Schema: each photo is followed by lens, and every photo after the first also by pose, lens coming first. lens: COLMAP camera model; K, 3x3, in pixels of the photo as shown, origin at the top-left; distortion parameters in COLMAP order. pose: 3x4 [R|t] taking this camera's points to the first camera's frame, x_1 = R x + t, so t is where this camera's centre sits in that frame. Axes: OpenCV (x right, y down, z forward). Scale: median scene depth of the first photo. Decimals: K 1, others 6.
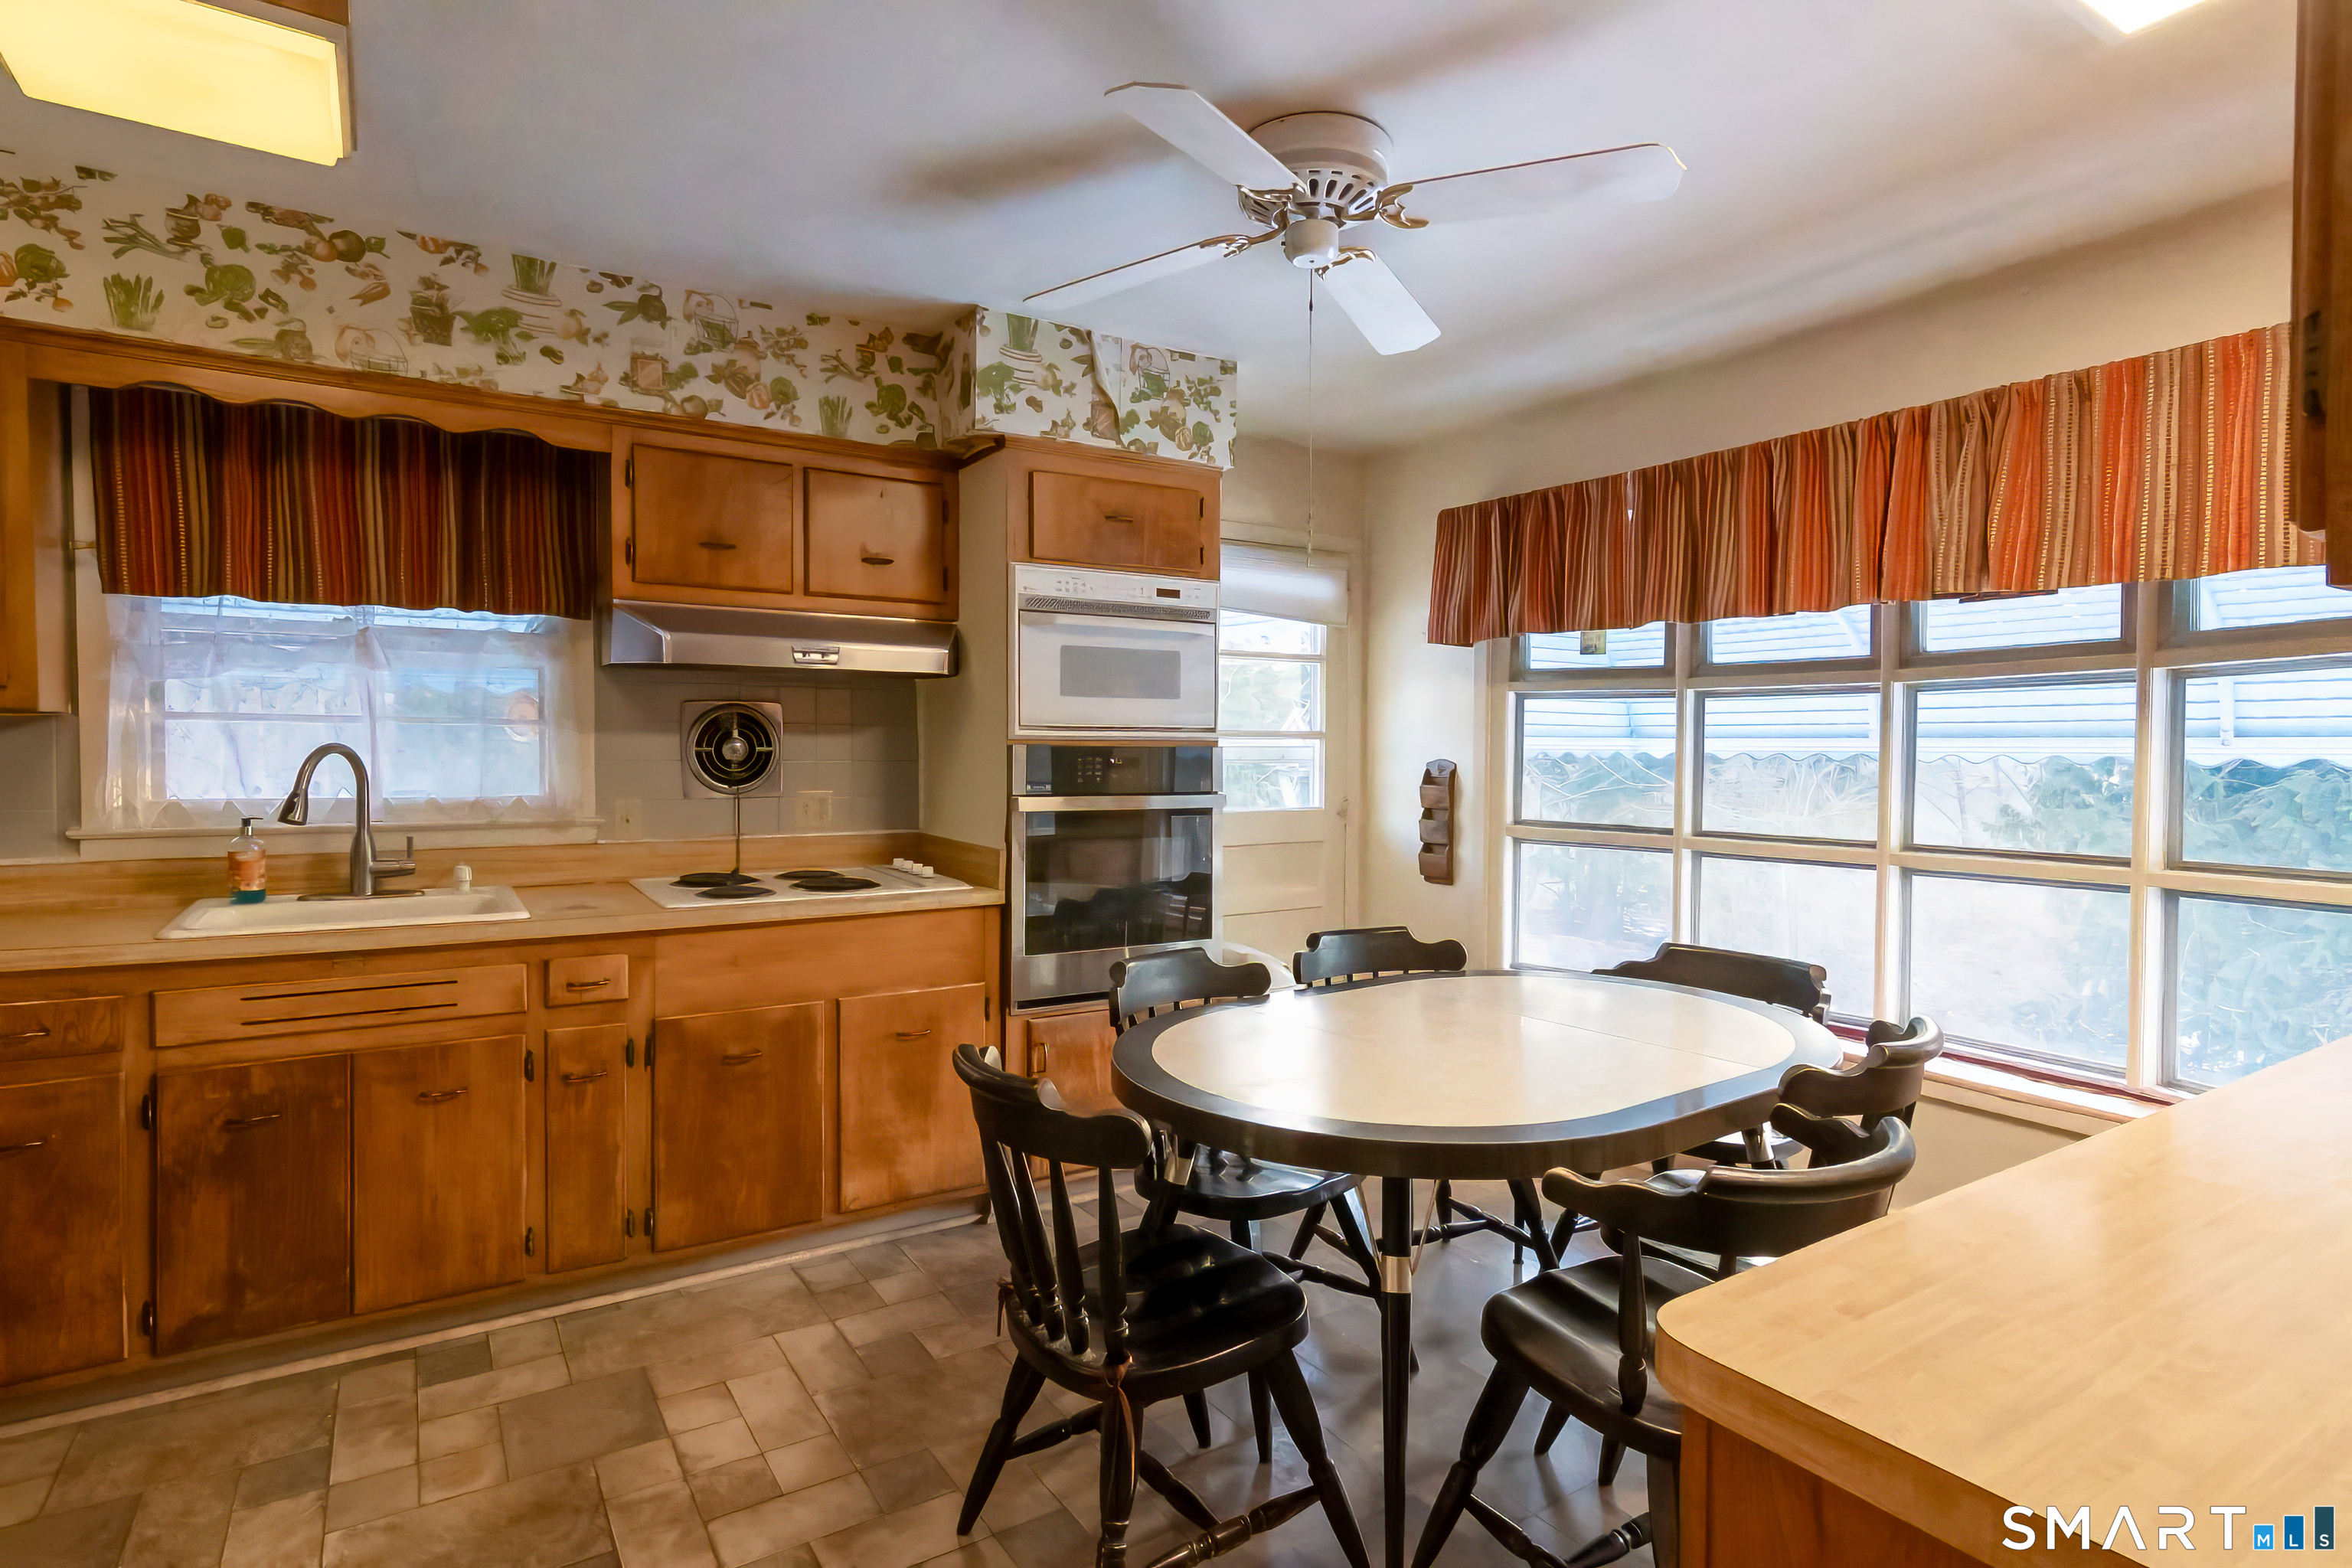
lens RADIAL K [[1177.6, 0, 1176.0], [0, 1177.6, 784.0], [0, 0, 1]] dist [0.000139, 0.000659]
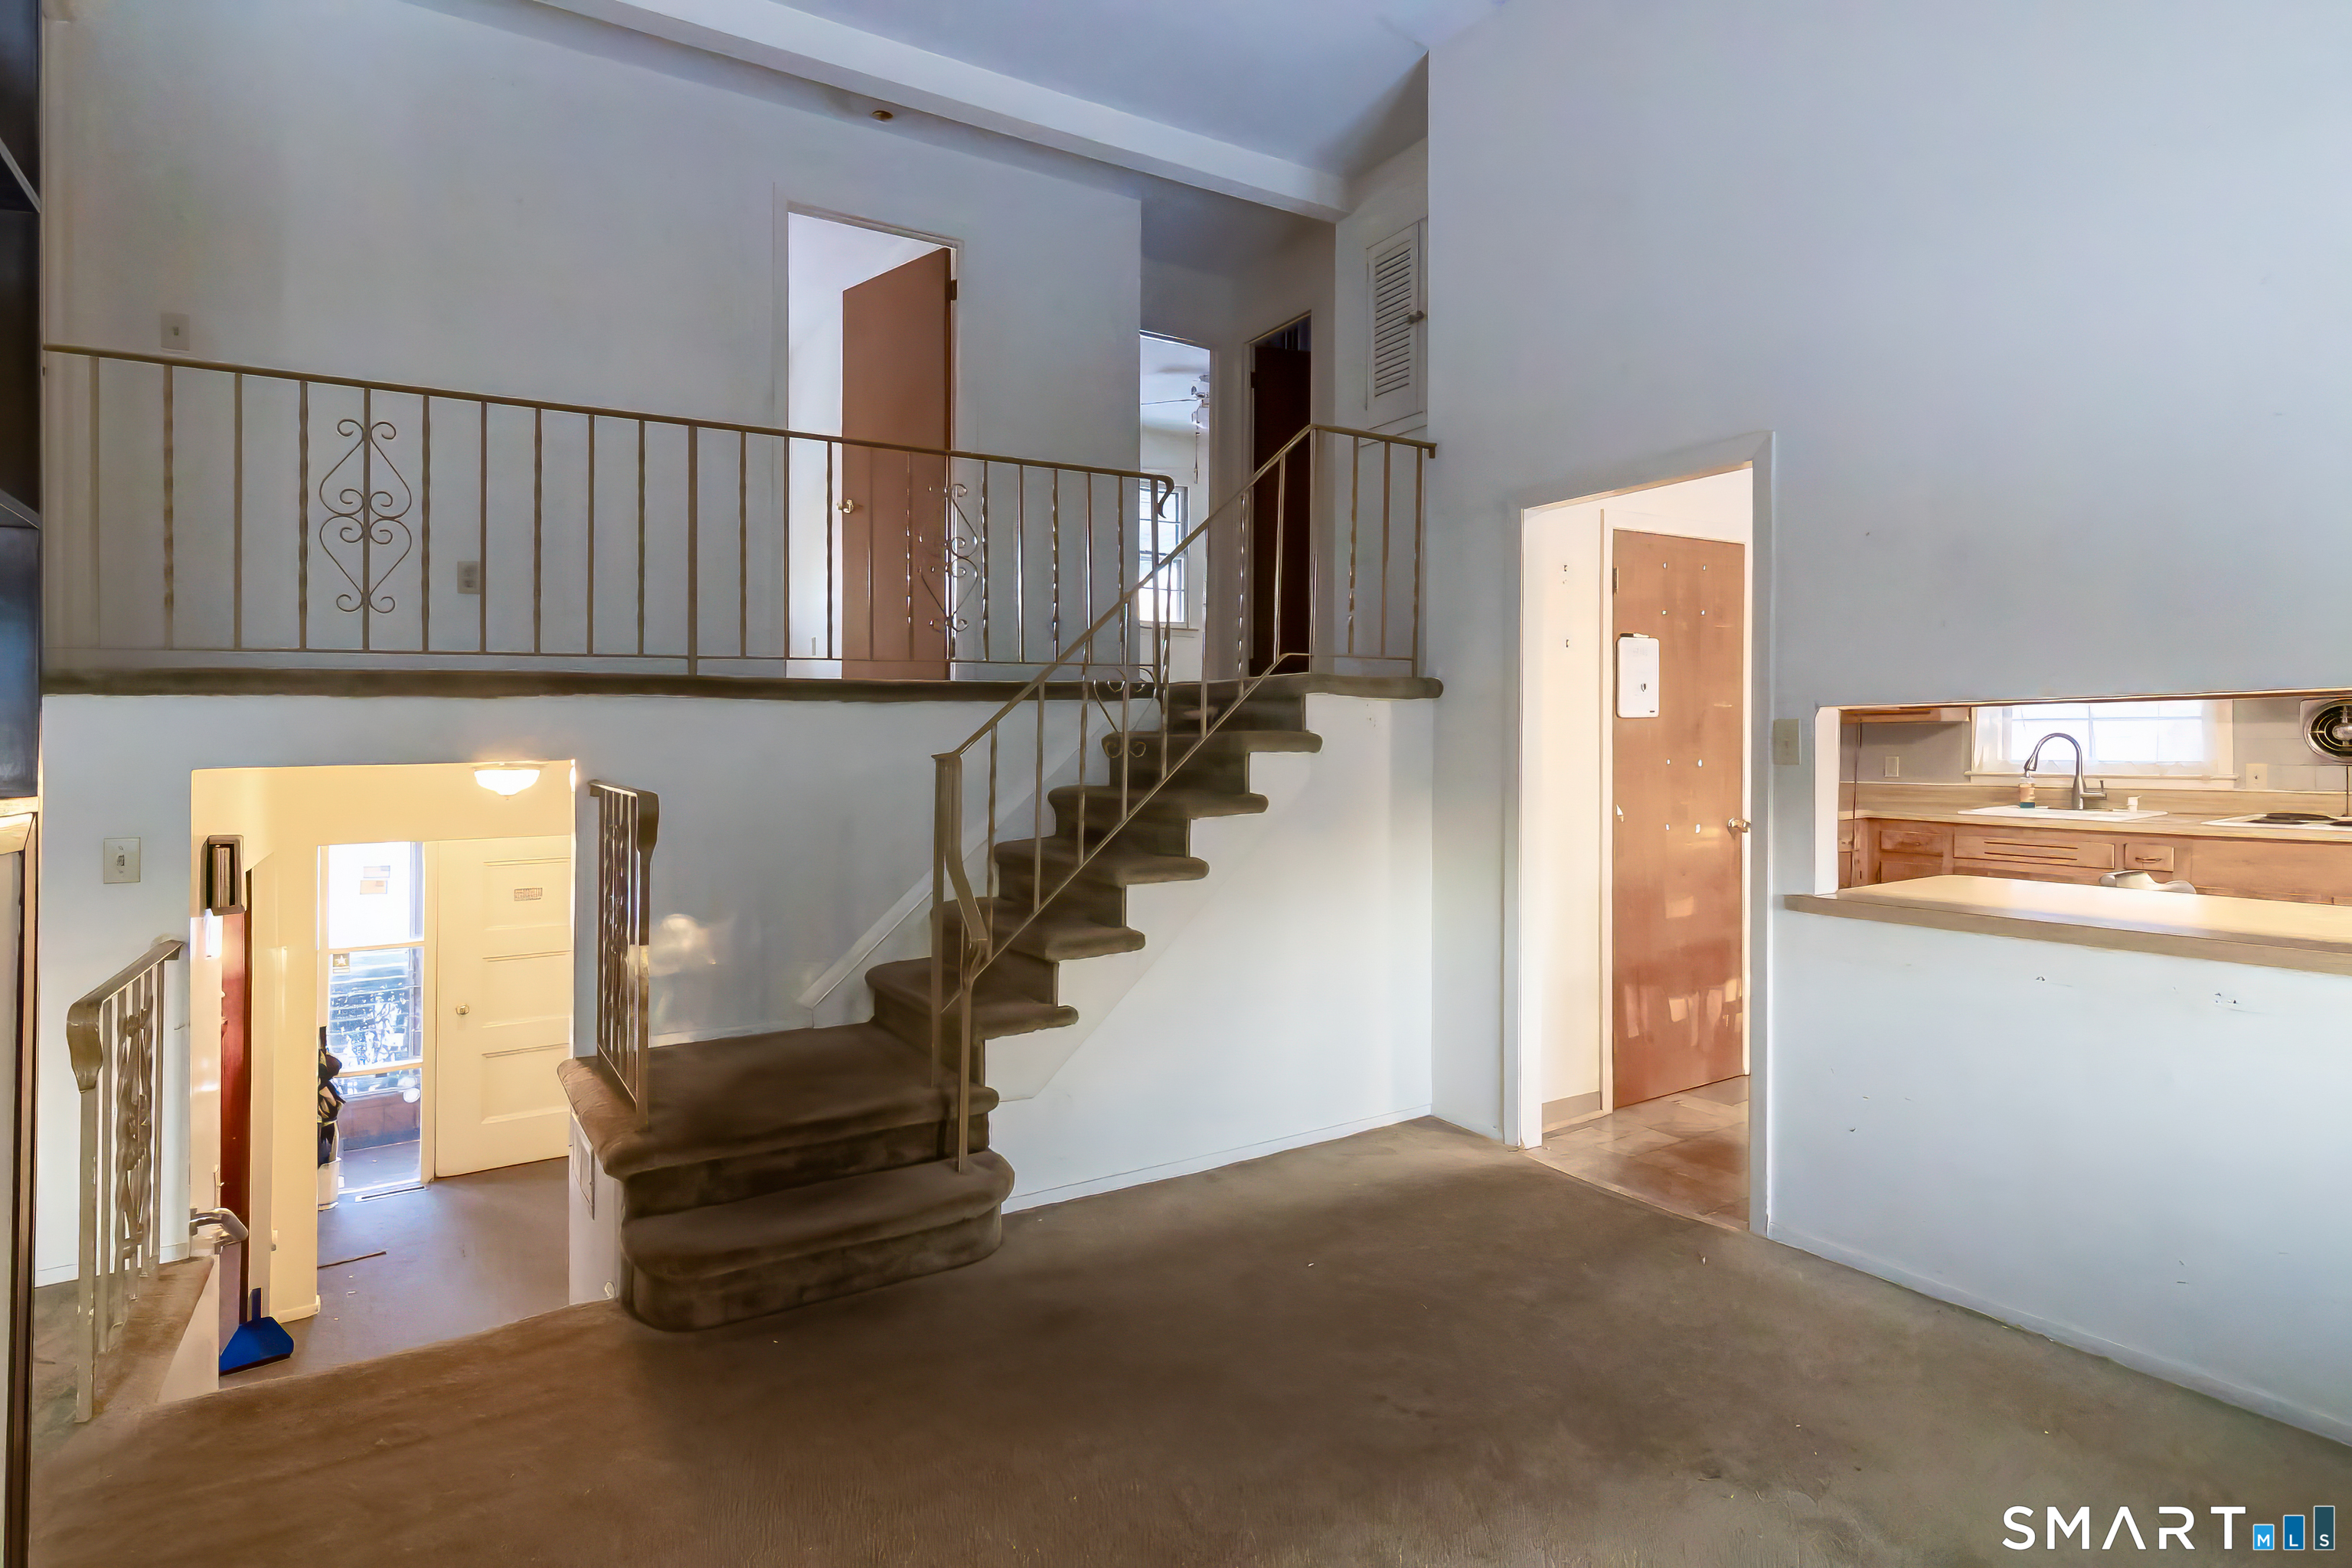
lens RADIAL K [[1184.0, 0, 1183.7], [0, 1184.0, 777.6], [0, 0, 1]] dist [-0.000394, -0.000254]
pose [[-0.004063, 0.025710, -0.999661, 1.257243], [-0.012315, 0.999592, 0.025759, 0.008583], [0.999916, 0.012416, -0.003745, -0.478969]]
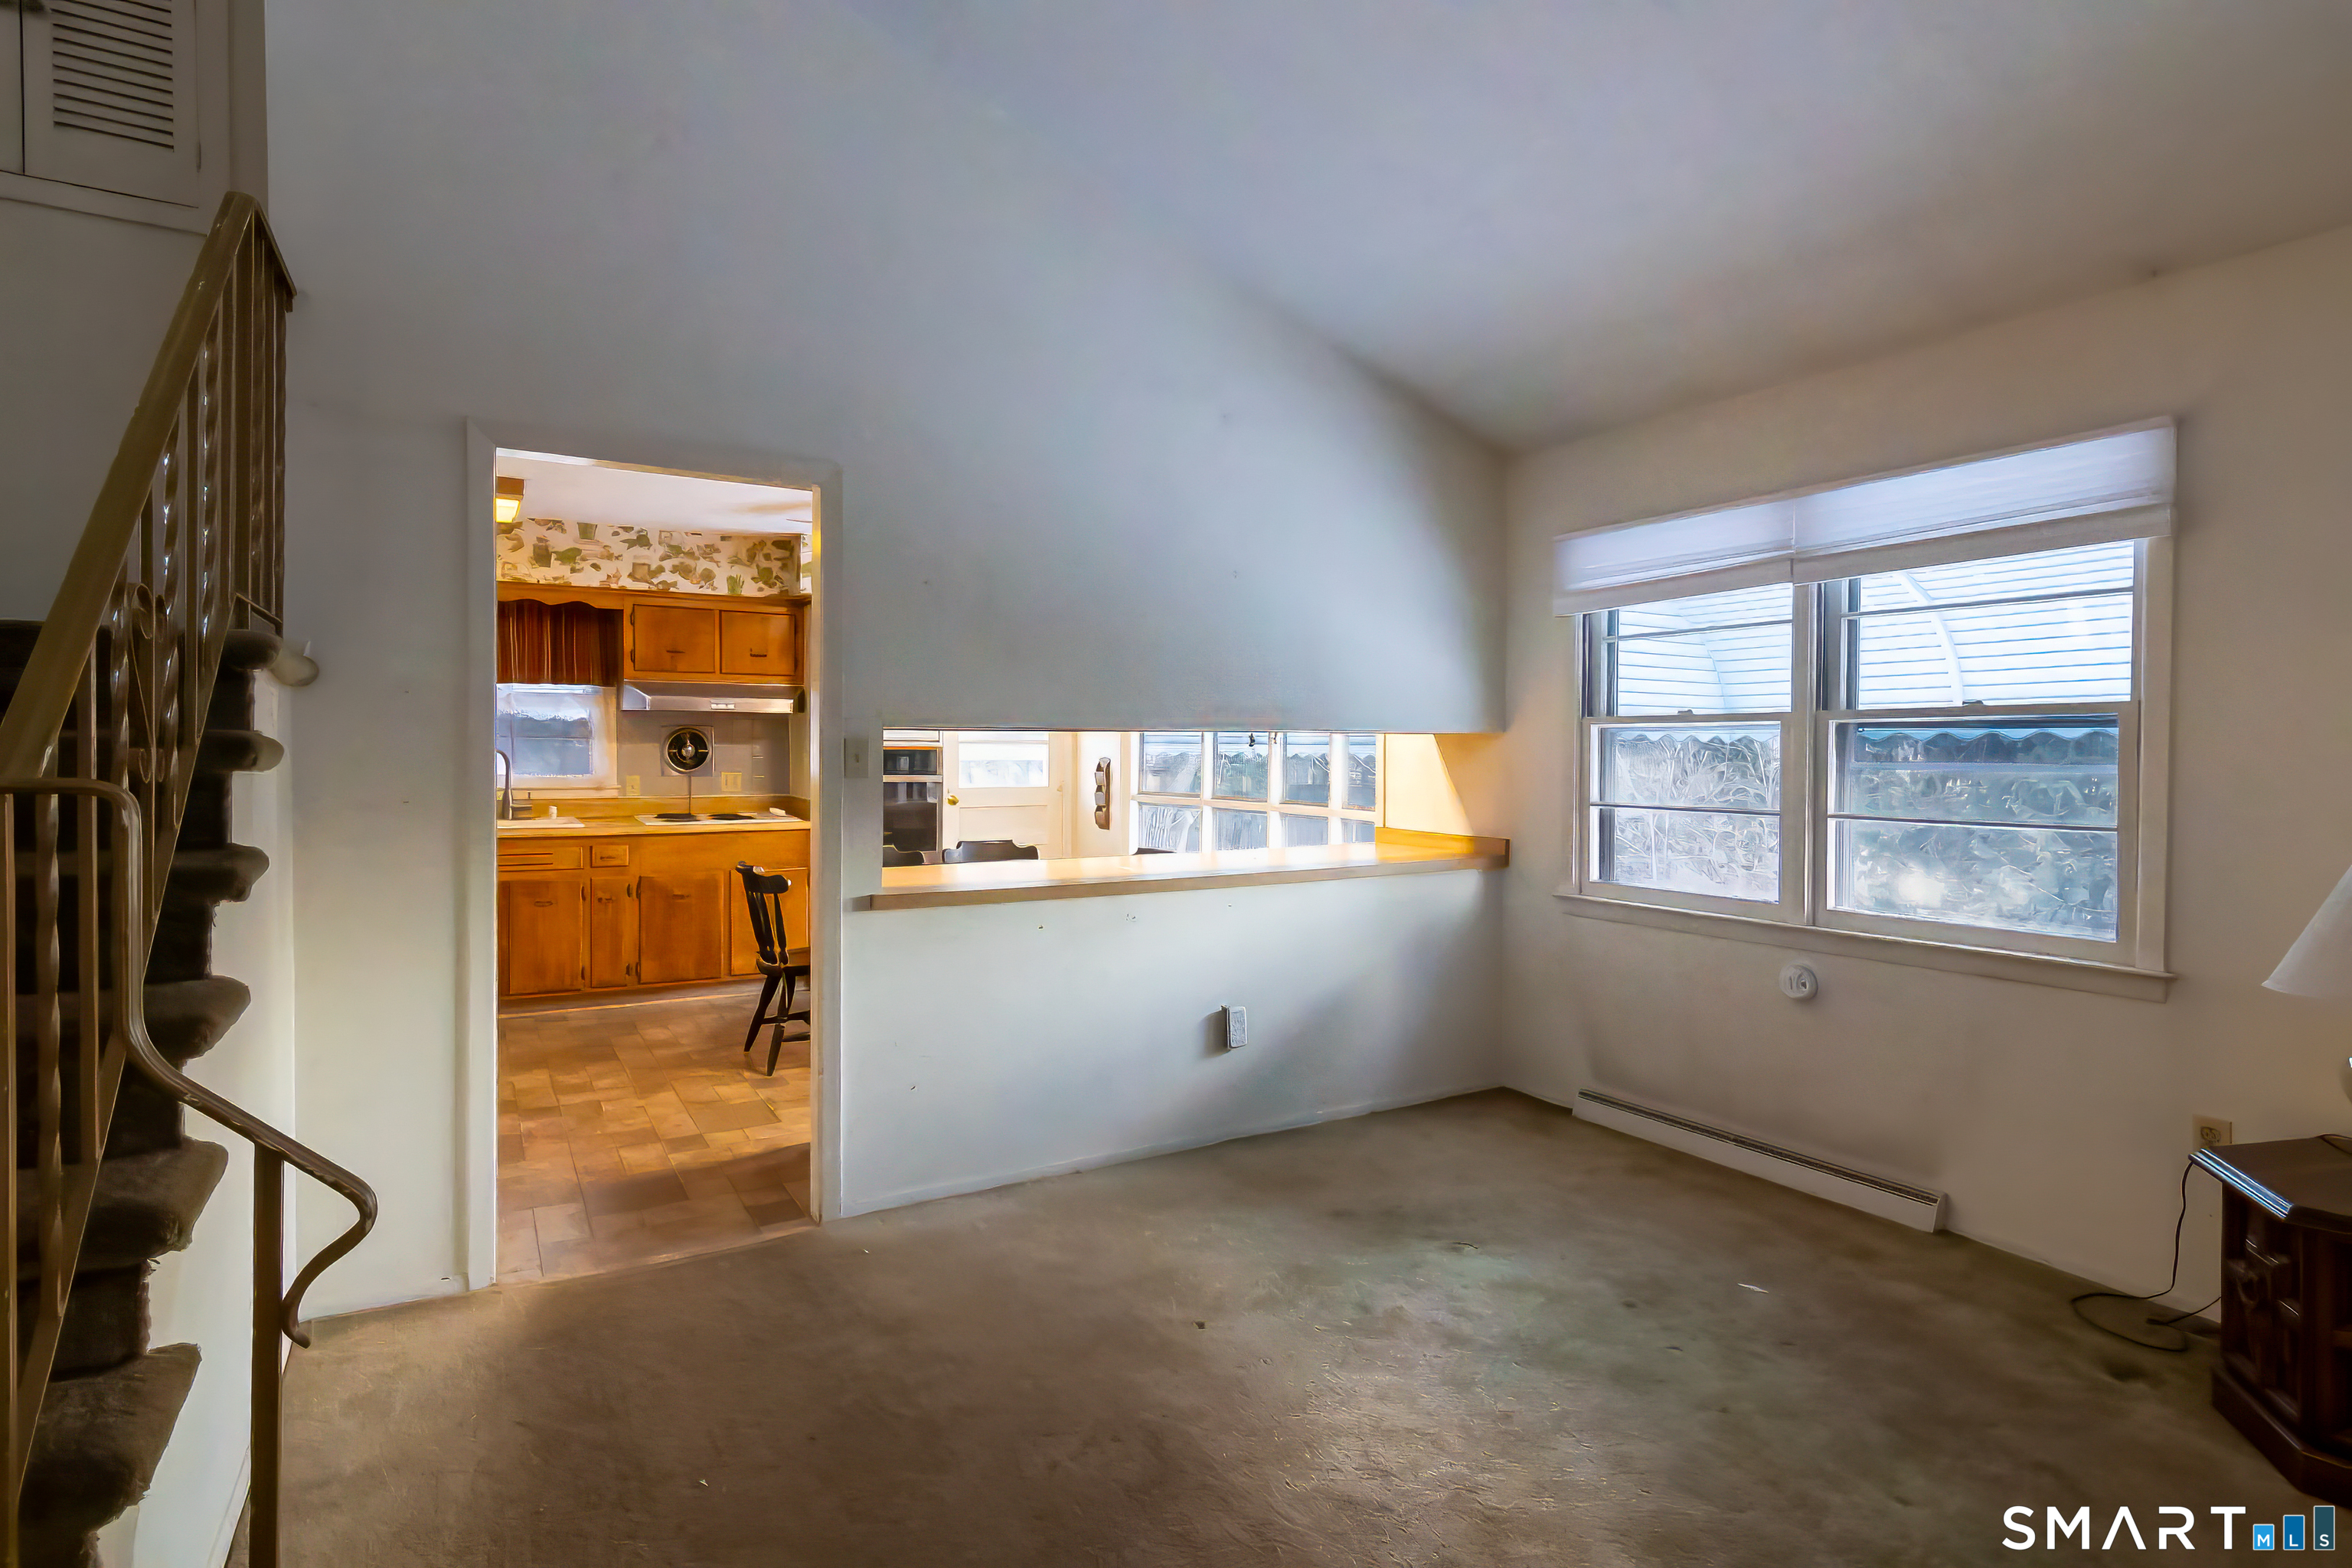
lens RADIAL K [[1184.0, 0, 1183.7], [0, 1184.0, 777.6], [0, 0, 1]] dist [-0.000394, -0.000254]
pose [[0.999375, 0.002596, -0.035244, 0.589078], [-0.002739, 0.999988, -0.004015, 0.023137], [0.035233, 0.004109, 0.999371, -1.064413]]
